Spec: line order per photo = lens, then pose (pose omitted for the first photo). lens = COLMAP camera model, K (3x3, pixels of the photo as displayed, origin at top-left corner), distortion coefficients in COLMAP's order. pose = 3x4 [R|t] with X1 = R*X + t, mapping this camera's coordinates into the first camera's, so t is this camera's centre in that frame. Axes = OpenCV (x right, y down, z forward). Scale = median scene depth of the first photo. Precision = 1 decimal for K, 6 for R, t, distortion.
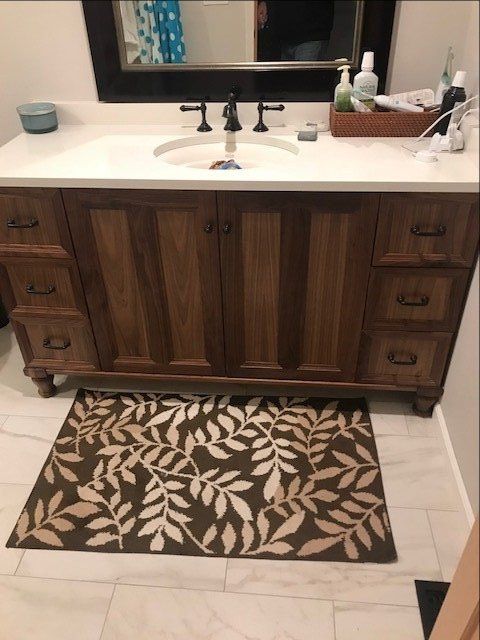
lens RADIAL K [[523.9, 0, 241.2], [0, 523.9, 311.7], [0, 0, 1]] dist [0.040415, -0.058668]
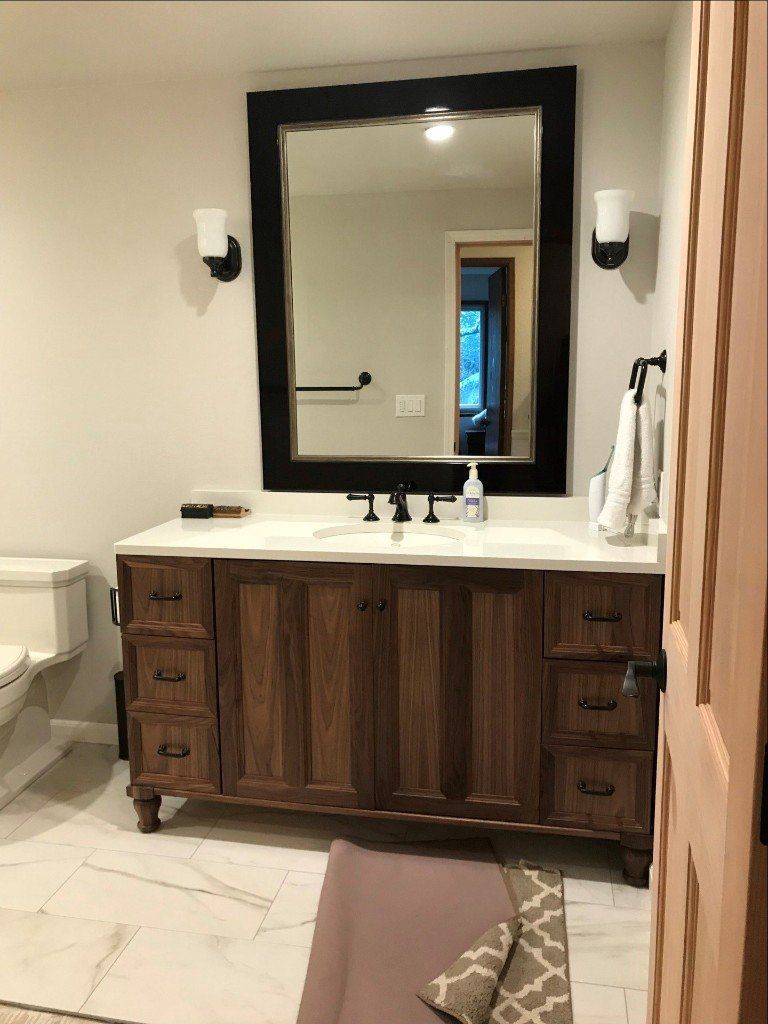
lens RADIAL K [[838.2, 0, 392.5], [0, 838.2, 519.8], [0, 0, 1]] dist [0.040415, -0.058668]
pose [[0.995194, 0.032964, -0.092211, 0.108137], [-0.068716, 0.905956, -0.417757, 0.280164], [0.069768, 0.422086, 0.903867, -0.347772]]
